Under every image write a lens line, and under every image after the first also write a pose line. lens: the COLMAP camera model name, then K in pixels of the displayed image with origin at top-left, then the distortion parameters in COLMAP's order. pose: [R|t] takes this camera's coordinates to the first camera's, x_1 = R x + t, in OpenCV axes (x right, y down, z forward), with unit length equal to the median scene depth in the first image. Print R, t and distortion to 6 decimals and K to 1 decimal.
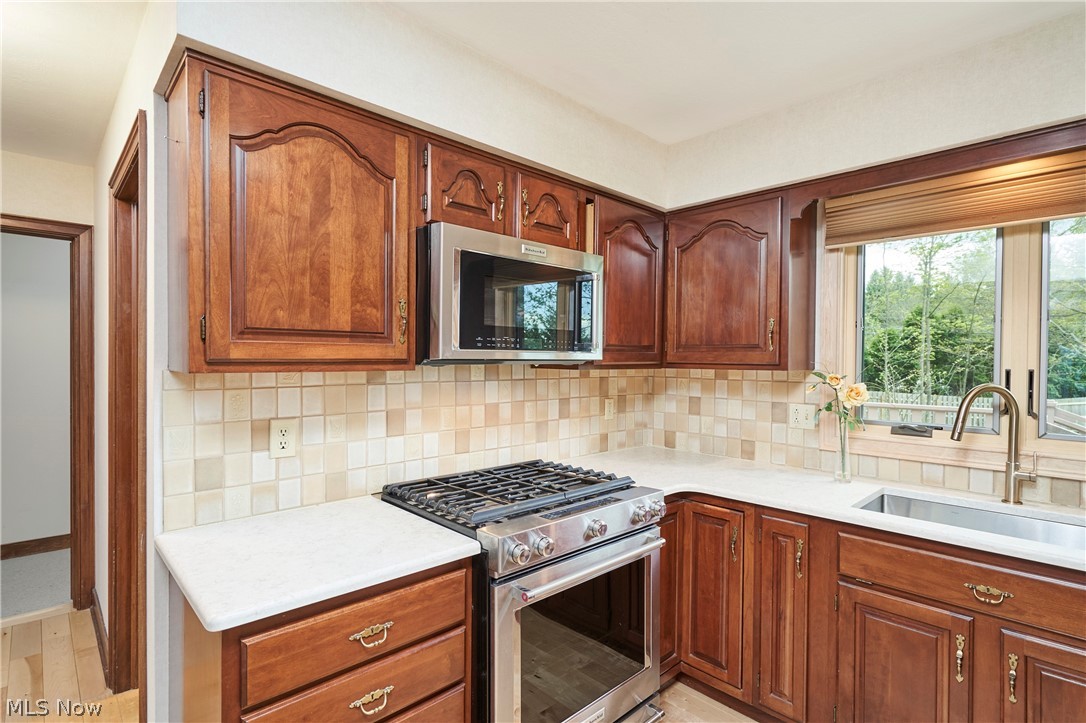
lens RADIAL K [[536.8, 0, 549.2], [0, 536.8, 366.4], [0, 0, 1]] dist [-0.003729, 0.000026]
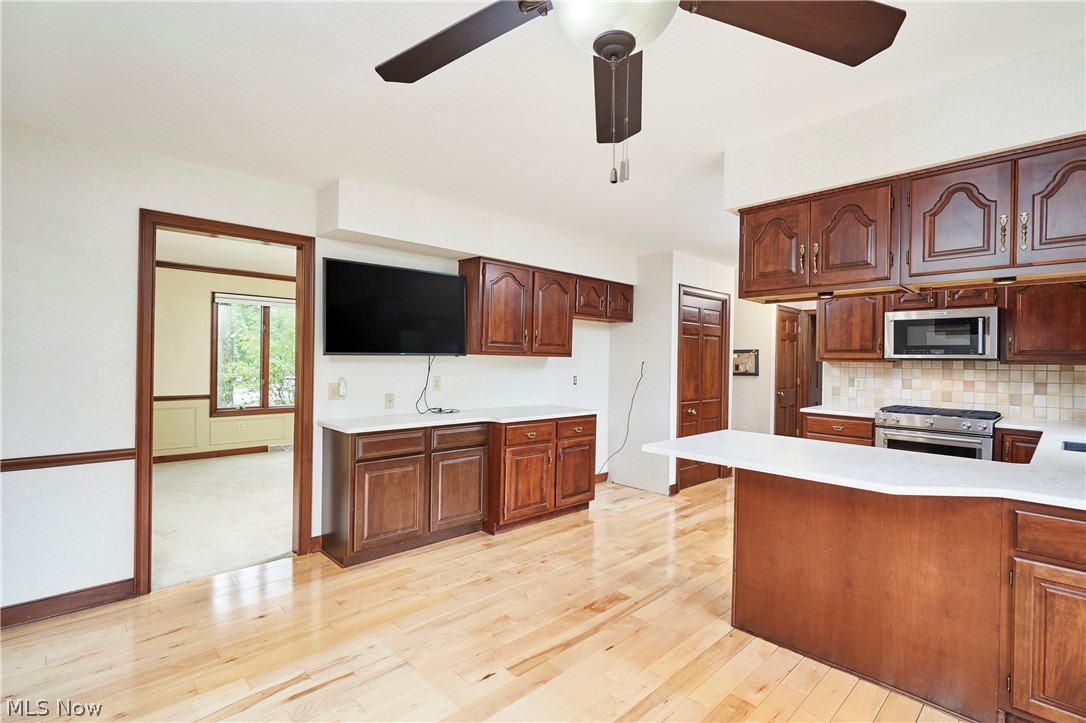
lens RADIAL K [[505.0, 0, 553.1], [0, 505.0, 361.0], [0, 0, 1]] dist [-0.000596, 0.000406]
pose [[0.012314, -0.004984, -0.999912, 2.275968], [-0.027844, 0.999598, -0.005325, 0.061902], [0.999536, 0.027907, 0.012170, -0.774971]]
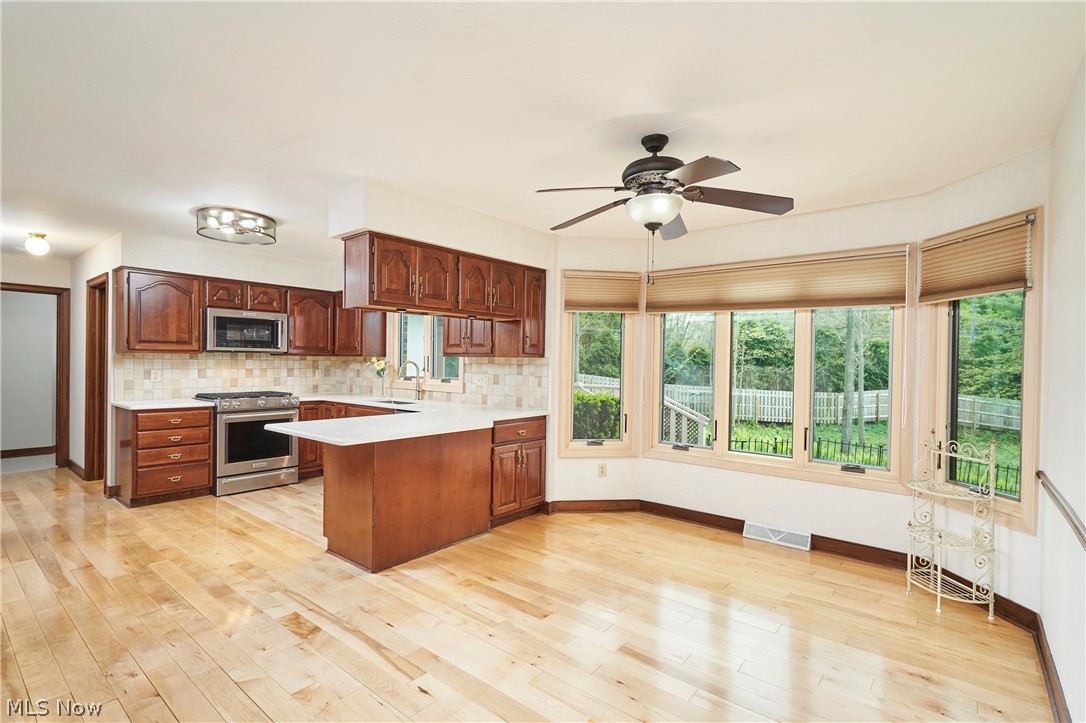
lens RADIAL K [[505.0, 0, 542.4], [0, 505.0, 366.3], [0, 0, 1]] dist [-0.000596, 0.000406]
pose [[0.992633, 0.004549, 0.121072, 1.259133], [-0.004288, 0.999988, -0.002414, 0.073443], [-0.121082, 0.001877, 0.992641, -1.990840]]
